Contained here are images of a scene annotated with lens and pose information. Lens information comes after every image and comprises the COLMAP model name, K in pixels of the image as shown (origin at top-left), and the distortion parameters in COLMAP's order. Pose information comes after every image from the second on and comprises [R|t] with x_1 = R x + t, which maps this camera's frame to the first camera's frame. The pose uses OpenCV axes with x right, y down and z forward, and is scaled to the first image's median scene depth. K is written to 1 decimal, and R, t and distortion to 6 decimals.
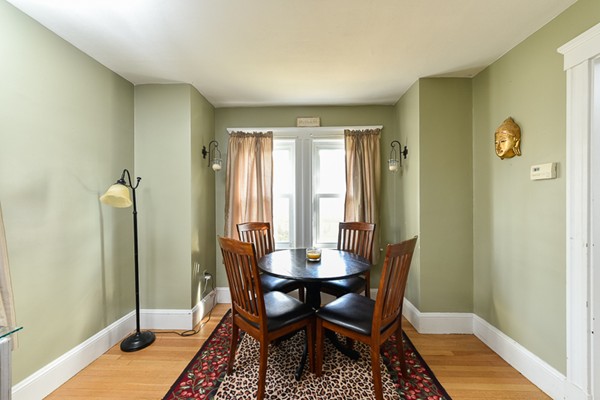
lens RADIAL K [[238.7, 0, 300.0], [0, 238.7, 200.0], [0, 0, 1]] dist [0.000521, -0.000020]
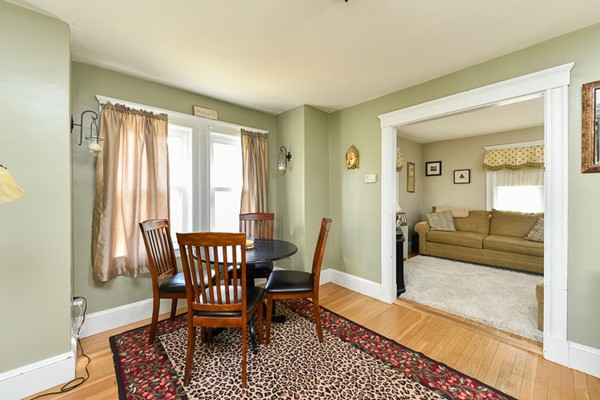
lens RADIAL K [[245.9, 0, 302.0], [0, 245.9, 195.1], [0, 0, 1]] dist [-0.000587, -0.000089]
pose [[0.702856, -0.000517, 0.711332, -0.413455], [-0.001513, 0.999996, 0.002222, 0.003733], [-0.711330, -0.002638, 0.702853, 0.022189]]
